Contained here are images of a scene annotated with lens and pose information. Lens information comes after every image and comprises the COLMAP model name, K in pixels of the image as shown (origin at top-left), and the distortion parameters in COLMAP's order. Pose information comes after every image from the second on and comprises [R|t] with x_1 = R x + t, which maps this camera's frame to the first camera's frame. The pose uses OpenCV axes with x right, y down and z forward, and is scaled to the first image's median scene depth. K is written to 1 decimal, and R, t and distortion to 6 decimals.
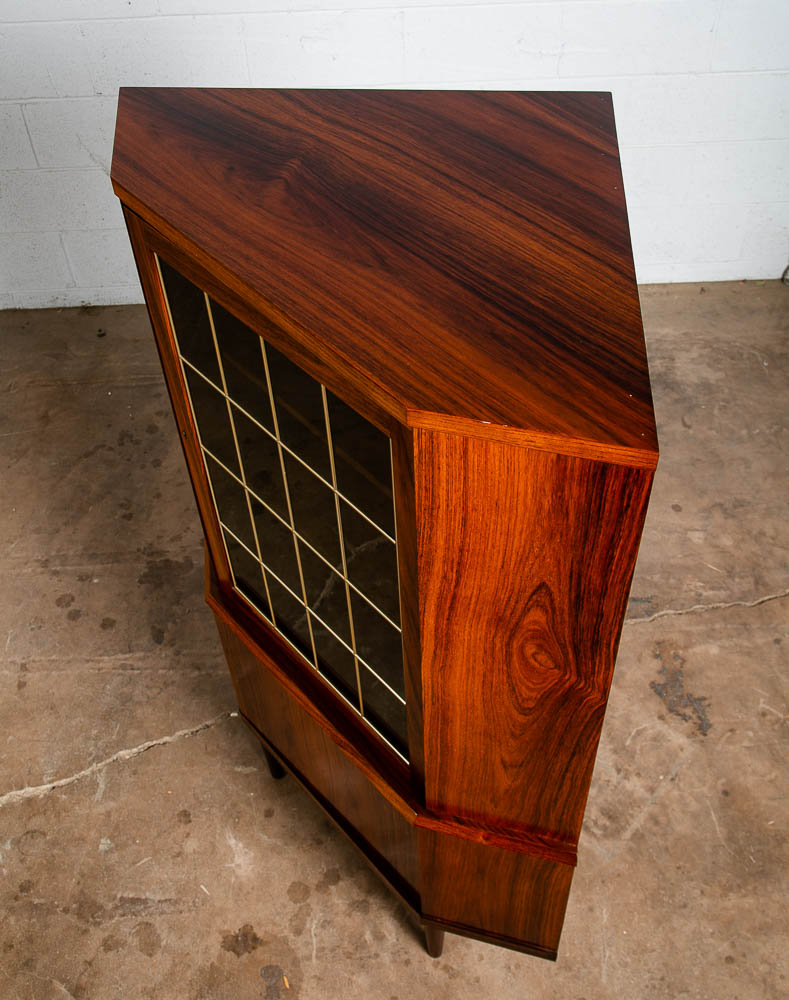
lens RADIAL K [[1042.6, 0, 410.2], [0, 1042.6, 478.0], [0, 0, 1]] dist [-0.066972, 0.104587]
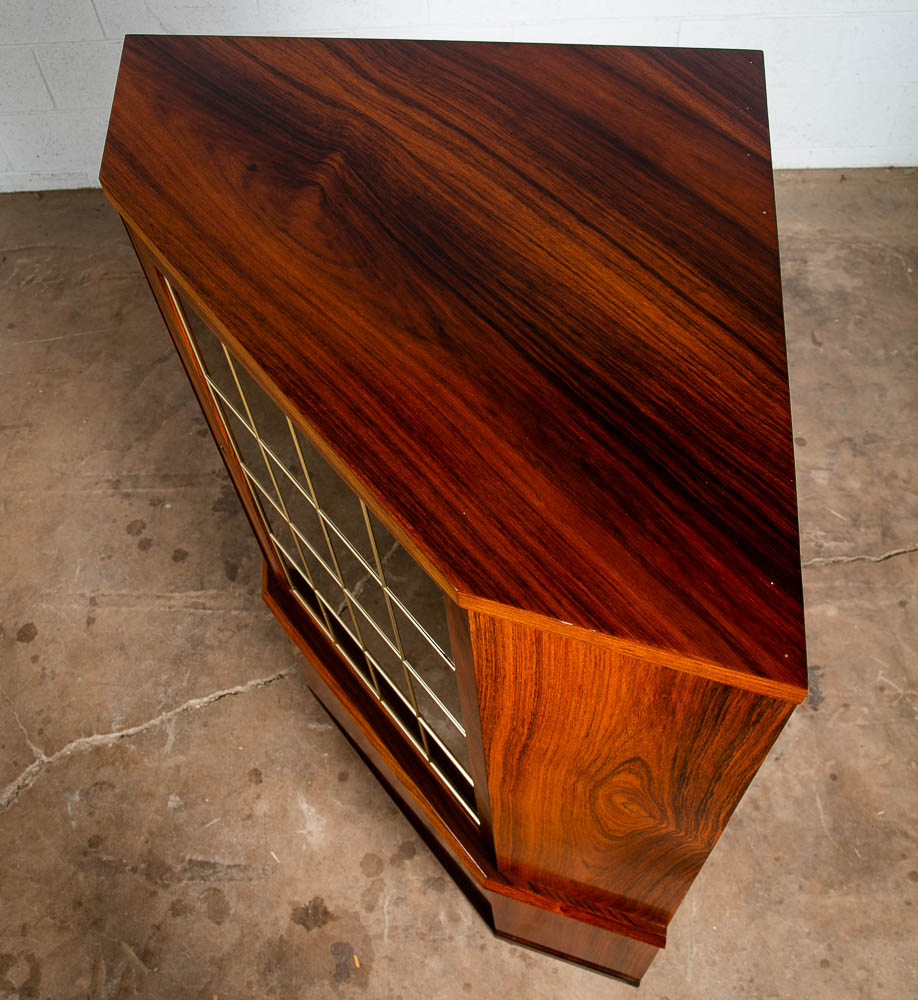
lens RADIAL K [[1030.3, 0, 459.9], [0, 1030.3, 450.0], [0, 0, 1]] dist [-0.097535, 0.085061]
pose [[0.997927, 0.028594, -0.057652, 0.016158], [-0.019721, 0.988644, 0.148980, -0.119993], [0.061257, -0.147534, 0.987158, 0.137916]]
